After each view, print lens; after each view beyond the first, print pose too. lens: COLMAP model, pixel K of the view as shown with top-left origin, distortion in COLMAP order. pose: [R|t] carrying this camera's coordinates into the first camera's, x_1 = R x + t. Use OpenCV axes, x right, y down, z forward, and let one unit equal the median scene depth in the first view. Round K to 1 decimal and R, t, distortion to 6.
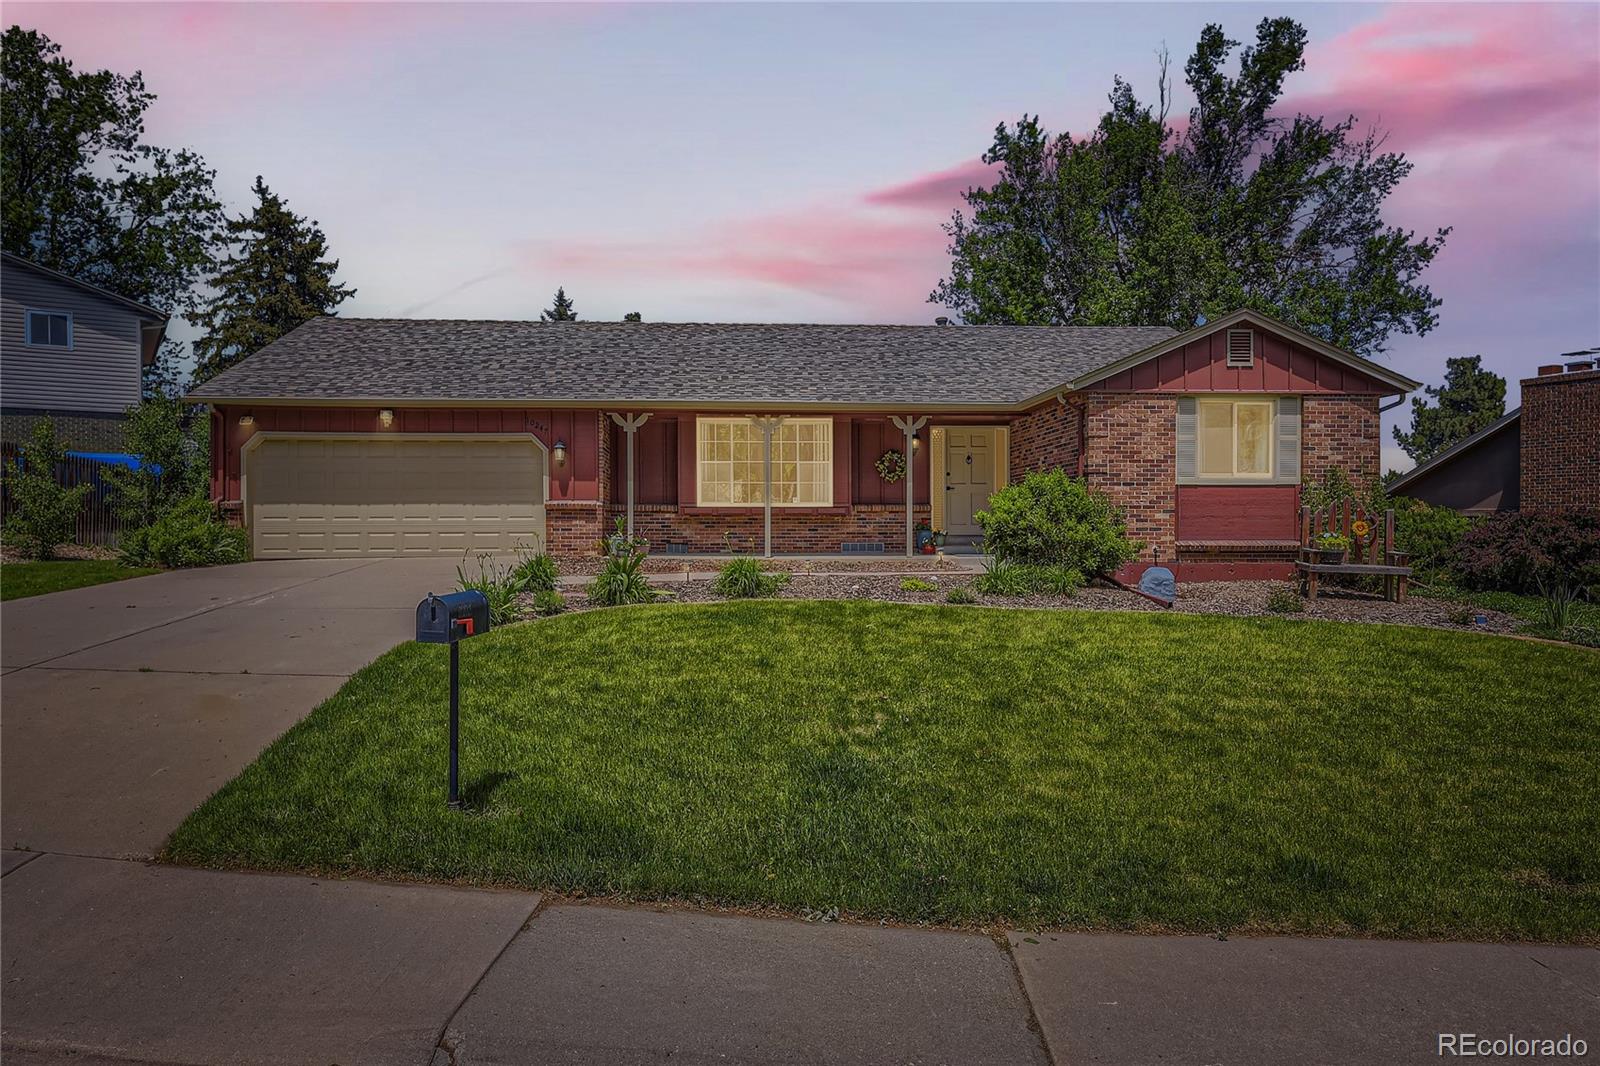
lens RADIAL K [[1095.3, 0, 799.2], [0, 1095.3, 534.8], [0, 0, 1]] dist [0.009157, 0.002908]
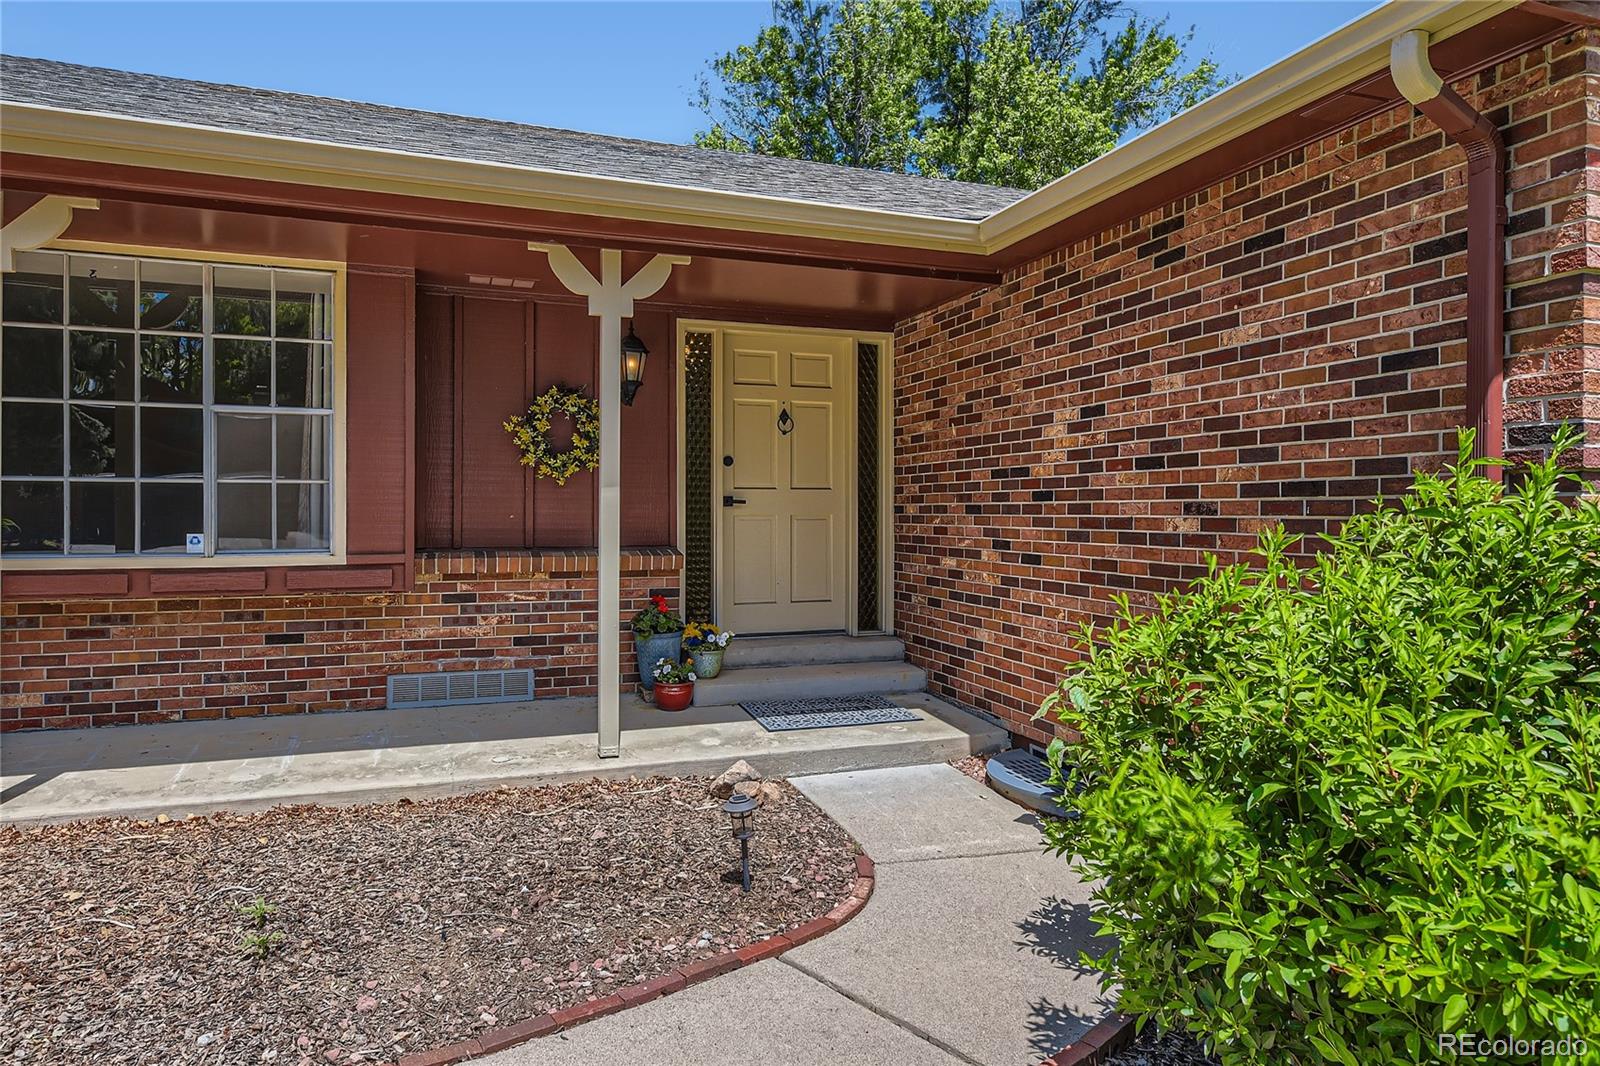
lens RADIAL K [[970.0, 0, 801.9], [0, 970.0, 528.0], [0, 0, 1]] dist [-0.018403, -0.001906]
pose [[0.962990, 0.004416, 0.269500, 0.080425], [-0.007794, 0.999904, 0.011463, -0.040171], [-0.269423, -0.013140, 0.962932, 0.736869]]
